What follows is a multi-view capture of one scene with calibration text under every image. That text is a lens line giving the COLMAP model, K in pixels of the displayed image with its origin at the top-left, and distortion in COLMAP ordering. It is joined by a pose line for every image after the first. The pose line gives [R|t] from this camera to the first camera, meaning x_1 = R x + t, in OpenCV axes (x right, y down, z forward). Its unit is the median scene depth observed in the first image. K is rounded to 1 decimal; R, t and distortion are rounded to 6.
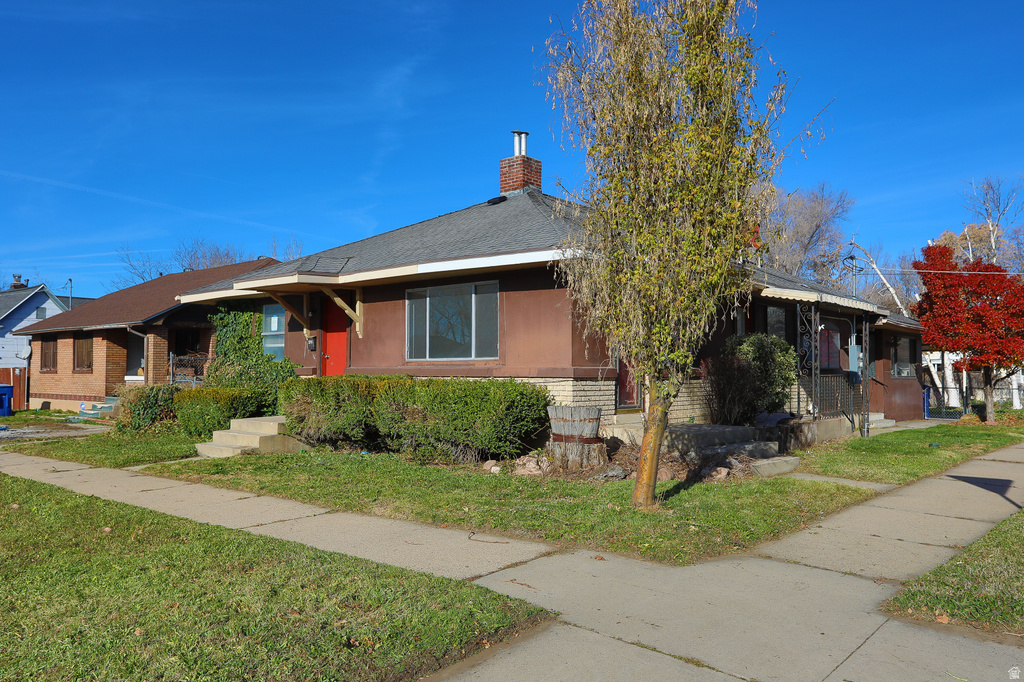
lens RADIAL K [[771.8, 0, 512.0], [0, 771.8, 341.0], [0, 0, 1]] dist [0.001882, 0.000187]
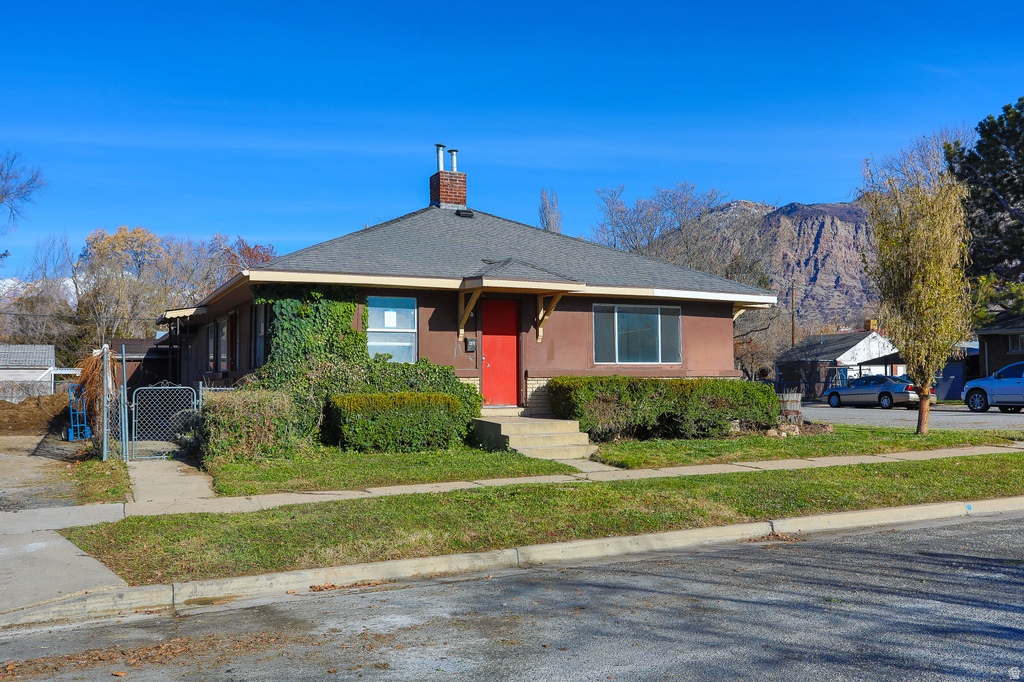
lens RADIAL K [[909.2, 0, 512.0], [0, 909.2, 341.0], [0, 0, 1]] dist [-0.000771, 0.005095]
pose [[0.396292, 0.035755, 0.917428, -1.459408], [-0.029677, 0.999218, -0.026123, 0.030702], [-0.917645, -0.016875, 0.397043, 0.562150]]
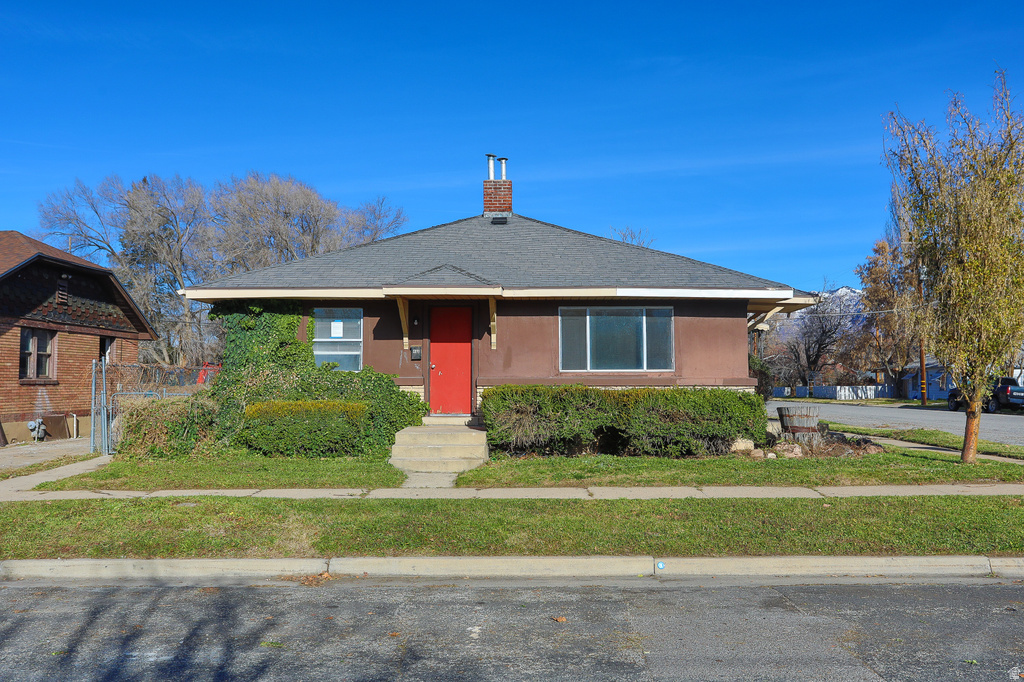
lens RADIAL K [[853.6, 0, 512.0], [0, 853.6, 341.0], [0, 0, 1]] dist [-0.003908, -0.001651]
pose [[0.766349, 0.029740, 0.641736, -0.971422], [-0.023150, 0.999558, -0.018678, 0.006575], [-0.642008, -0.000542, 0.766698, 0.108529]]
